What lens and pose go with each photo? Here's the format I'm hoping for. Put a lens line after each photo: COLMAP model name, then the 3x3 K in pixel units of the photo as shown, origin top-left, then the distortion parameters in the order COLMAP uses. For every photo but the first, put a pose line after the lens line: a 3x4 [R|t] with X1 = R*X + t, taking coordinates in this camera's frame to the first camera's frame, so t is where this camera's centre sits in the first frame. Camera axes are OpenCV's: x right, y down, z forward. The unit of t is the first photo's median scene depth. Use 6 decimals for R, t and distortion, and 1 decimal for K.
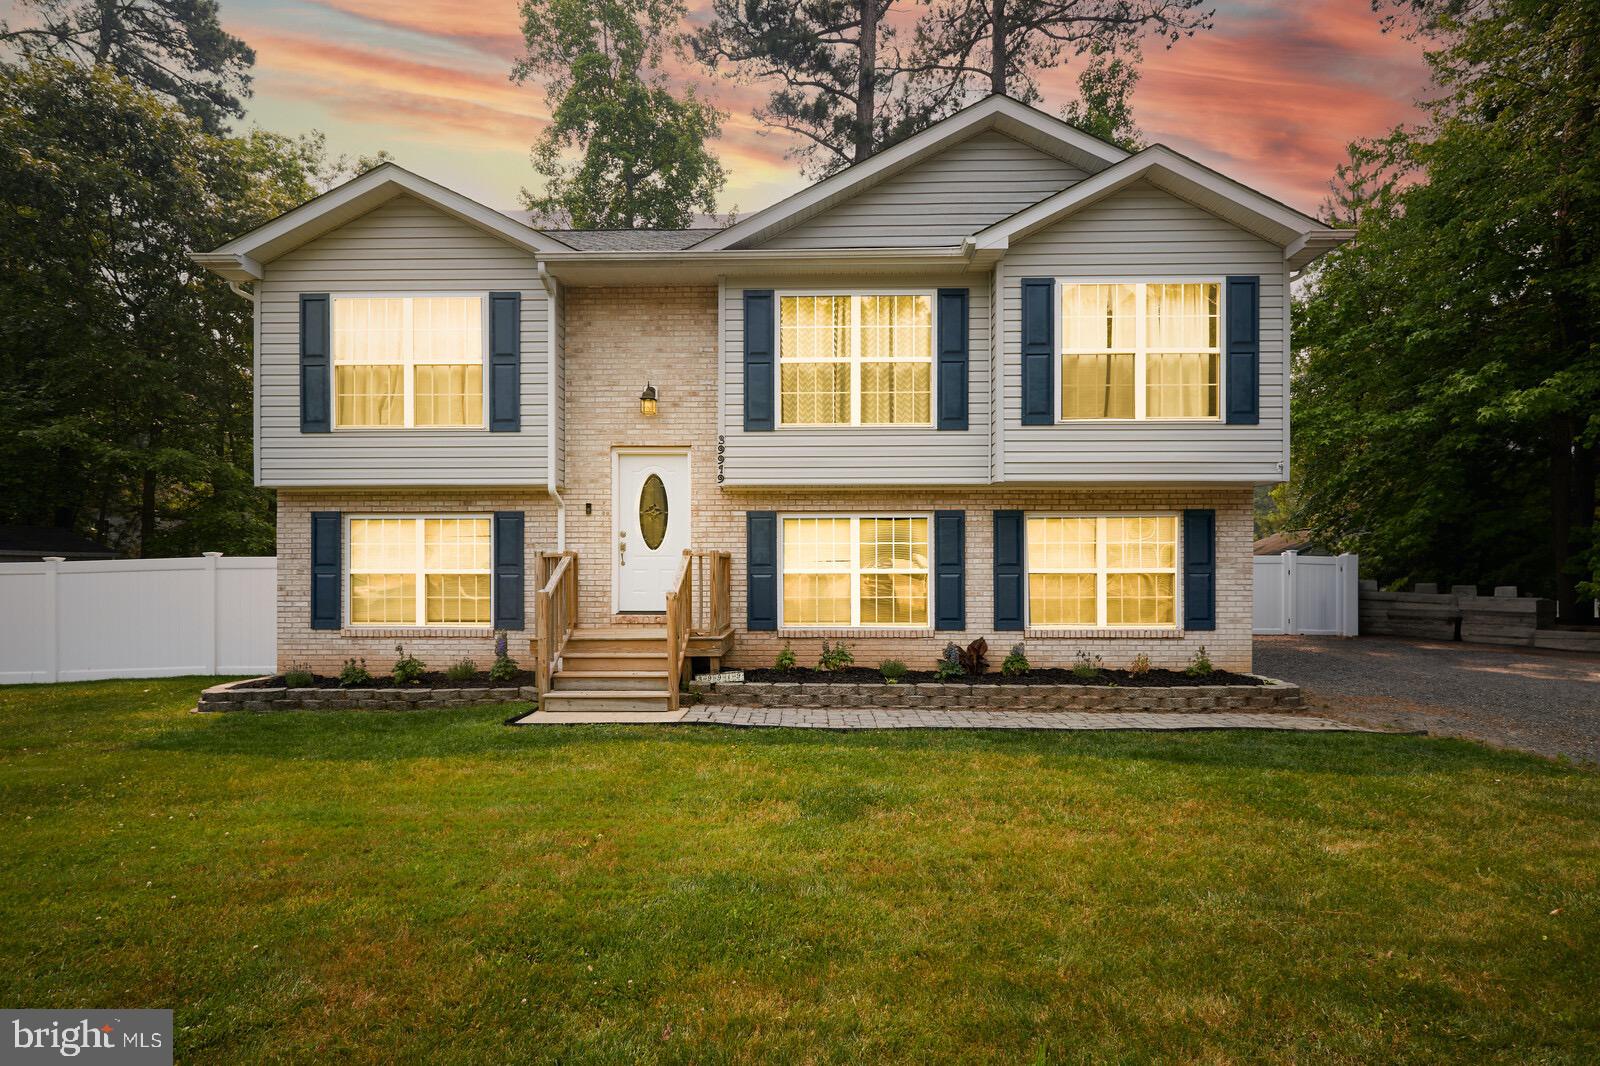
lens RADIAL K [[739.5, 0, 801.5], [0, 739.5, 544.9], [0, 0, 1]] dist [-0.000383, 0.001027]
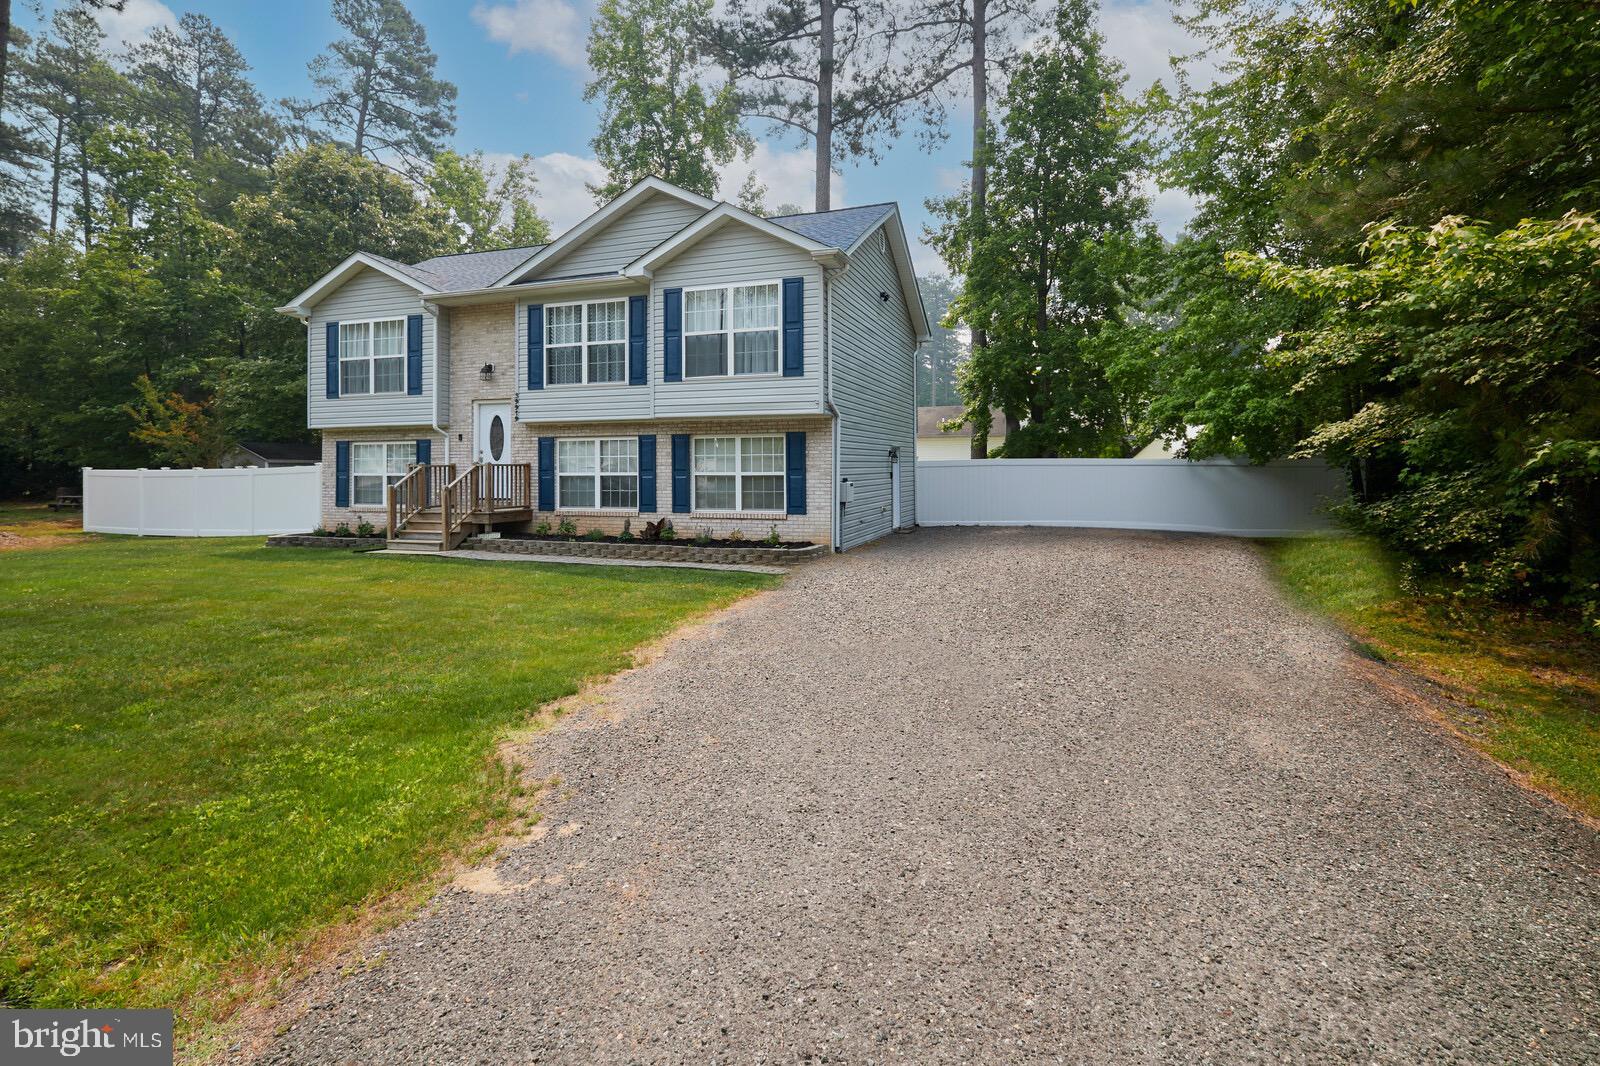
lens RADIAL K [[739.5, 0, 781.0], [0, 739.5, 423.6], [0, 0, 1]] dist [-0.000383, 0.001027]
pose [[0.953796, -0.021463, -0.299687, 0.934763], [0.012655, 0.999430, -0.031302, -0.018467], [0.300188, 0.026063, 0.953524, -0.400036]]
